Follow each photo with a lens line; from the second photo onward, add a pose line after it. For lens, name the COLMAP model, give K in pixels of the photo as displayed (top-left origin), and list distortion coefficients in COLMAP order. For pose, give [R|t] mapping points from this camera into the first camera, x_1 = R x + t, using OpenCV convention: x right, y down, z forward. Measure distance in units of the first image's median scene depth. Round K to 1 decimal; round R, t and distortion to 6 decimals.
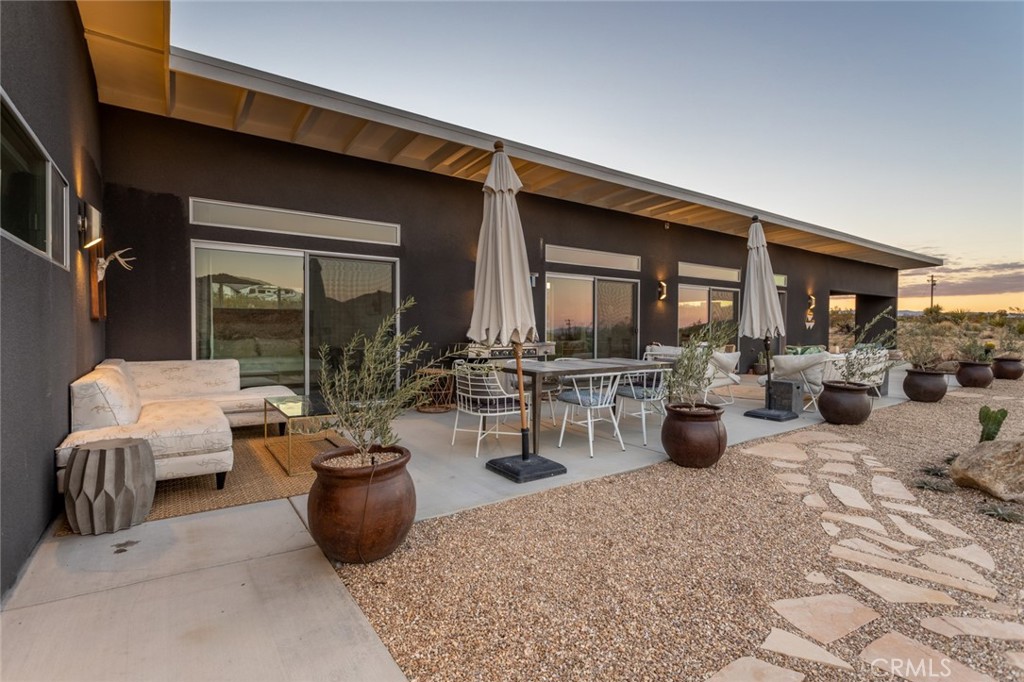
lens RADIAL K [[481.1, 0, 508.2], [0, 481.1, 334.6], [0, 0, 1]] dist [0.002468, 0.000392]
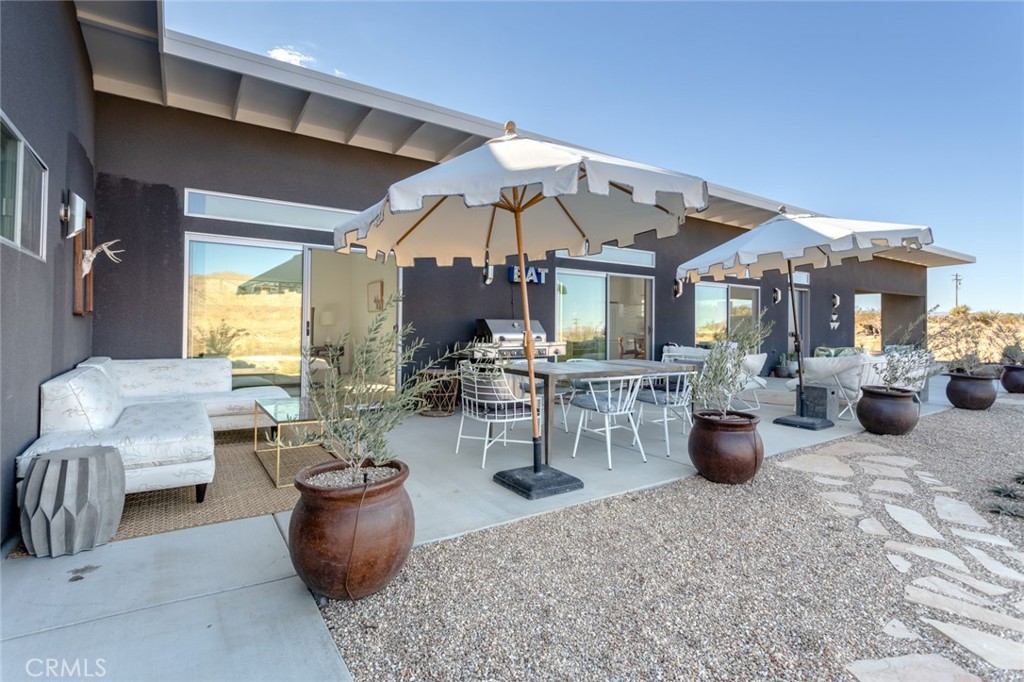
lens RADIAL K [[481.1, 0, 508.2], [0, 481.1, 334.6], [0, 0, 1]] dist [0.002468, 0.000392]
pose [[0.999933, 0.006002, -0.009902, -0.013032], [-0.005977, 0.999979, 0.002553, 0.000122], [0.009917, -0.002493, 0.999948, 0.108469]]
